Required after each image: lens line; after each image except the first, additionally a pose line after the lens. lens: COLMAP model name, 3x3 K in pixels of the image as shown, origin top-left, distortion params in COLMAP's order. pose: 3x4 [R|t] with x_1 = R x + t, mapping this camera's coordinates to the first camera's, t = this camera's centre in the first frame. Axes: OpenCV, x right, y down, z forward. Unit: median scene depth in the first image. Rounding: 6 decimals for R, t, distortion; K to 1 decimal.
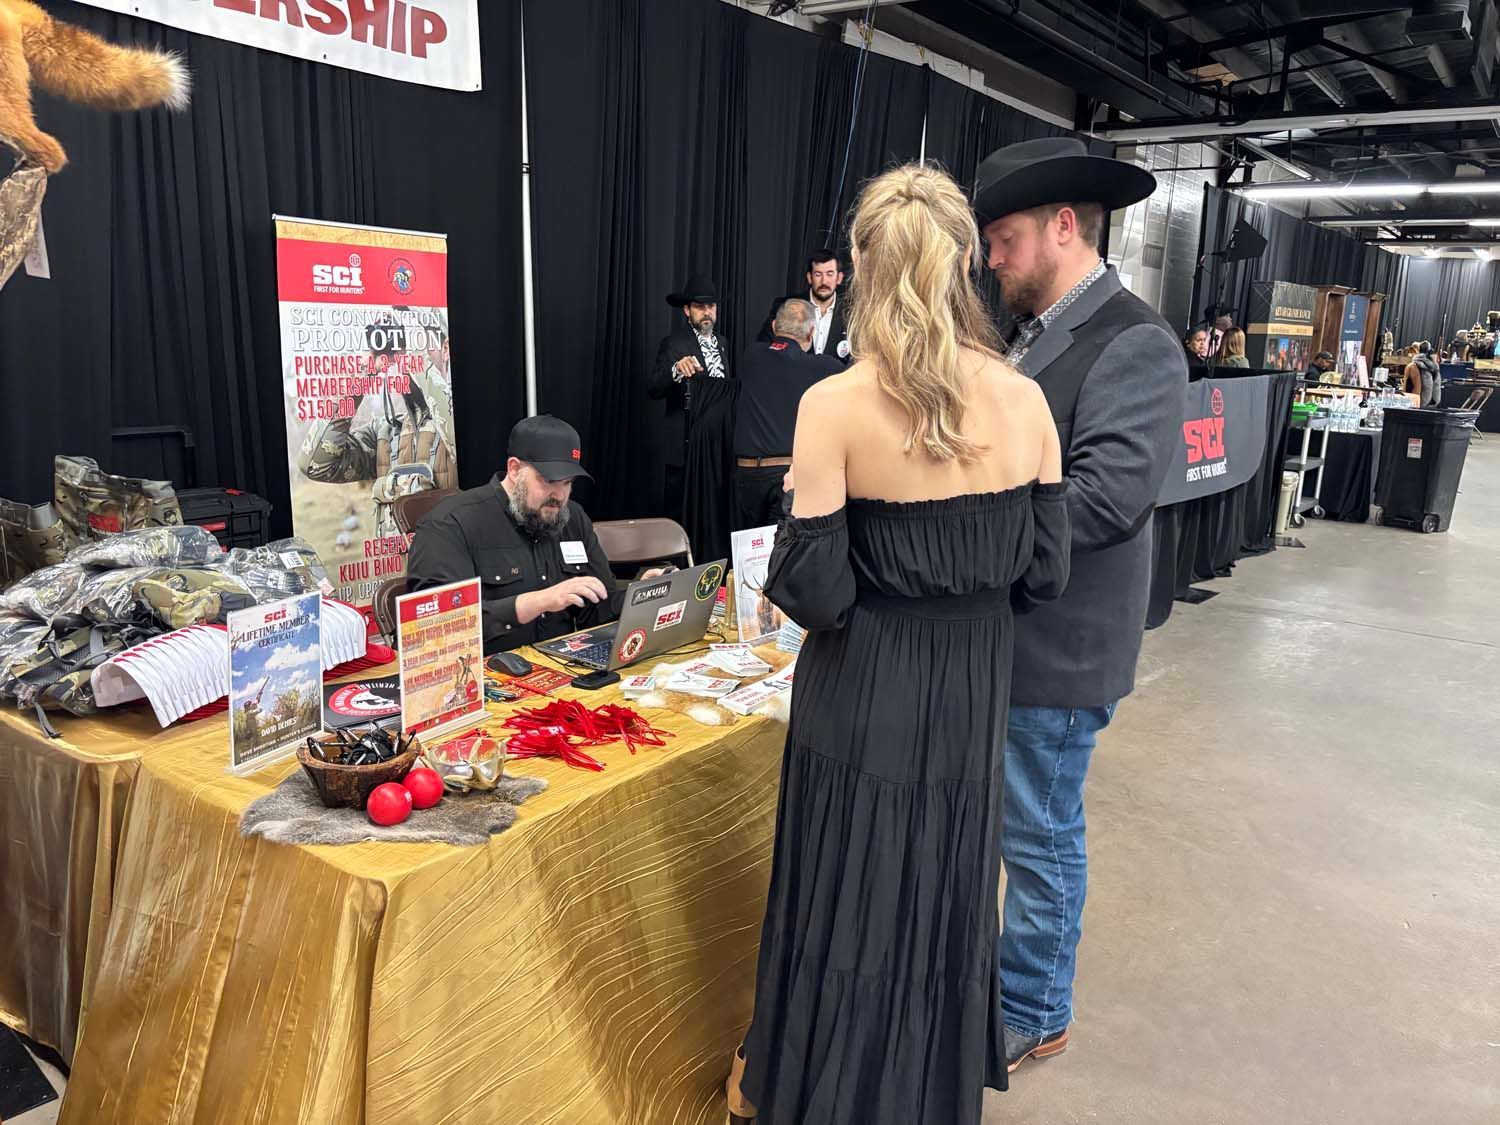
lens RADIAL K [[1109.1, 0, 779.8], [0, 1109.1, 564.1], [0, 0, 1]] dist [0.045599, -0.053874]
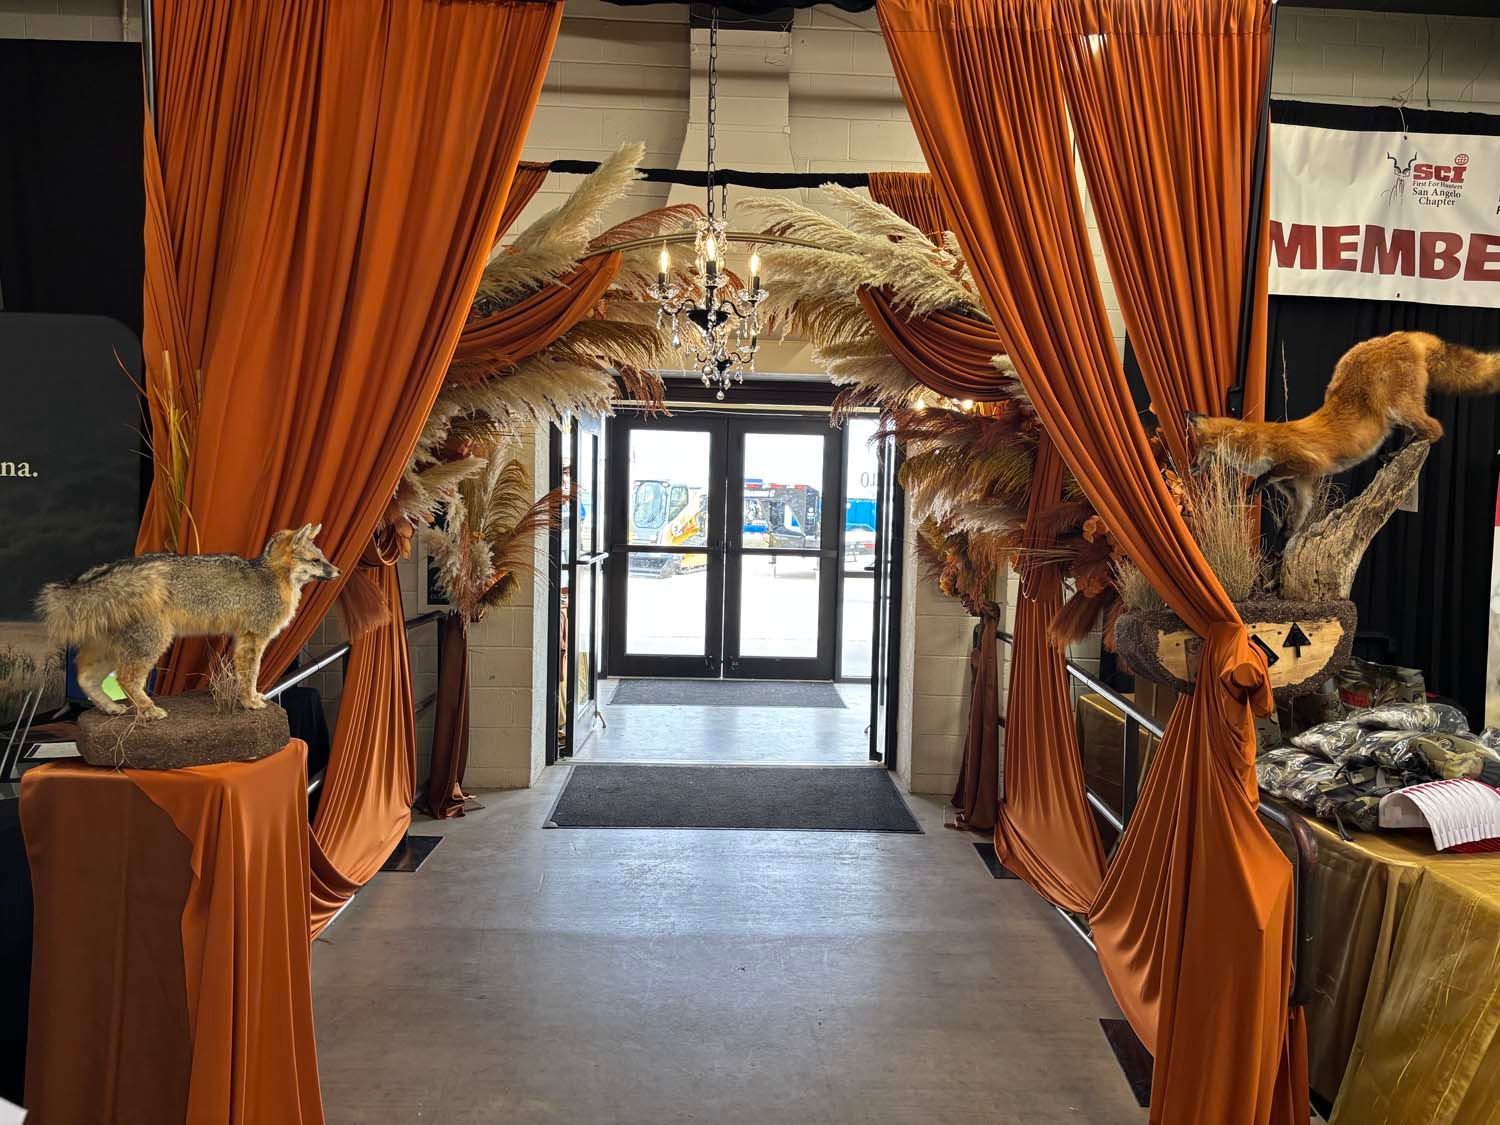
lens RADIAL K [[1109.1, 0, 779.8], [0, 1109.1, 564.1], [0, 0, 1]] dist [0.045599, -0.053874]
pose [[0.604893, 0.023506, -0.795960, 0.006851], [-0.180727, 0.977533, -0.108476, 0.091054], [0.775527, 0.209467, 0.595551, -0.379826]]
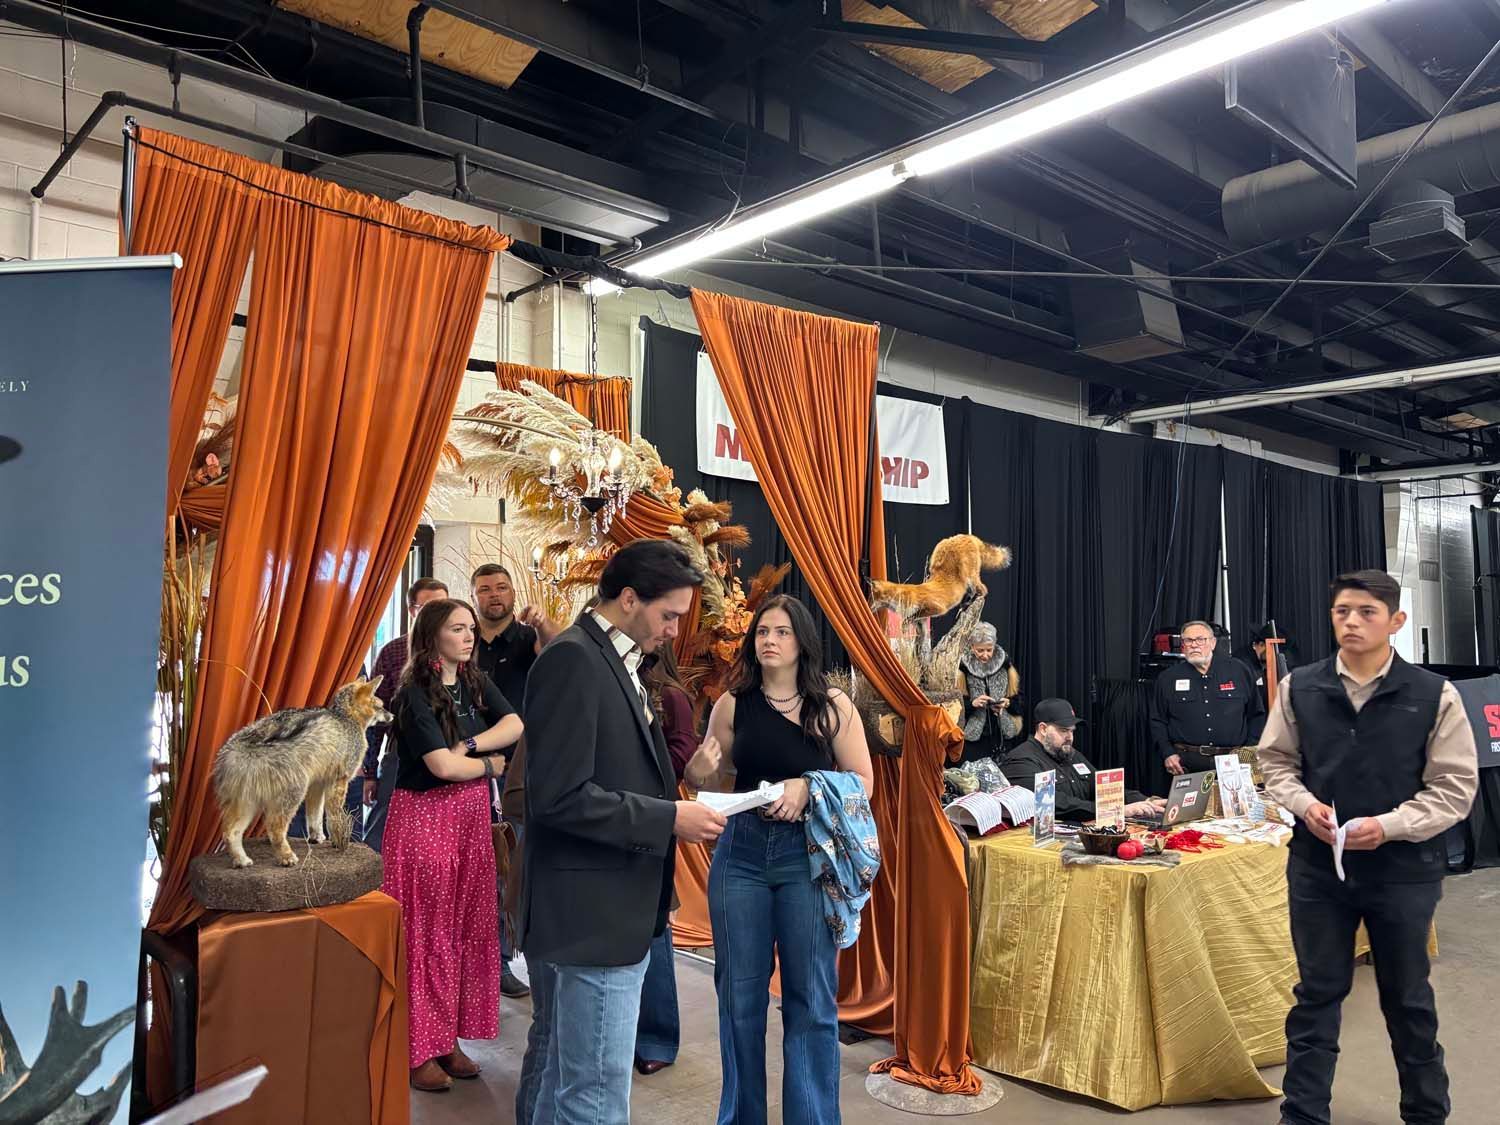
lens RADIAL K [[1104.2, 0, 750.0], [0, 1104.2, 562.5], [0, 0, 1]] dist [-0.000512, -0.002116]
pose [[0.971561, -0.048546, -0.231761, -0.425409], [-0.018723, 0.959945, -0.279564, 0.227659], [0.236049, 0.275952, 0.931735, -1.160572]]
